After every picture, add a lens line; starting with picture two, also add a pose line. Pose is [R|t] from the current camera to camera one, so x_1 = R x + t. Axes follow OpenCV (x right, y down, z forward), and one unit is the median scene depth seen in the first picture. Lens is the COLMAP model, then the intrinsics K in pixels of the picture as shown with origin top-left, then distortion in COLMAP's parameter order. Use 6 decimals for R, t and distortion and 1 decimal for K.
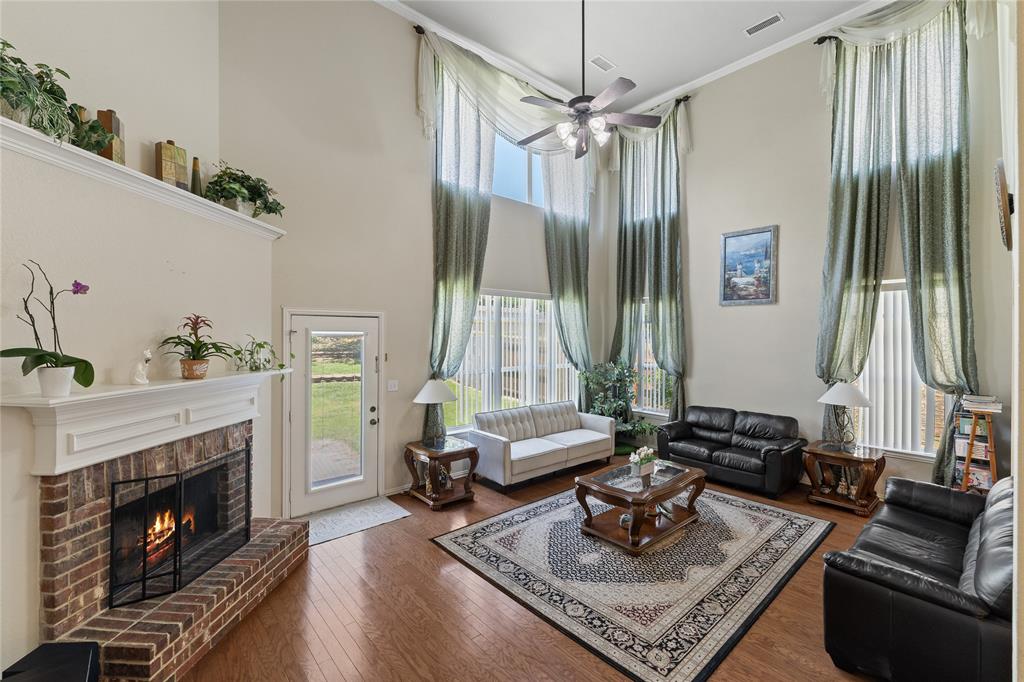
lens RADIAL K [[431.1, 0, 512.0], [0, 431.1, 341.0], [0, 0, 1]] dist [0.001615, 0.000032]
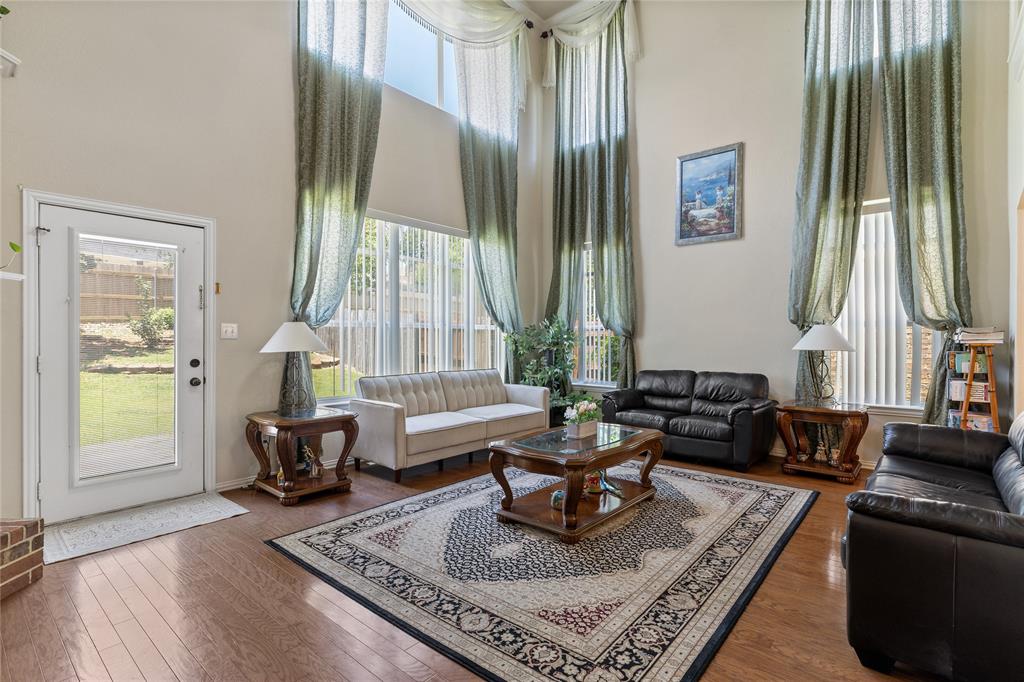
lens RADIAL K [[488.1, 0, 514.5], [0, 488.1, 346.8], [0, 0, 1]] dist [-0.002555, 0.000306]
pose [[0.989326, -0.004610, 0.145645, 0.060762], [0.004295, 0.999988, 0.002478, 0.133206], [-0.145655, -0.001826, 0.989334, 0.174271]]
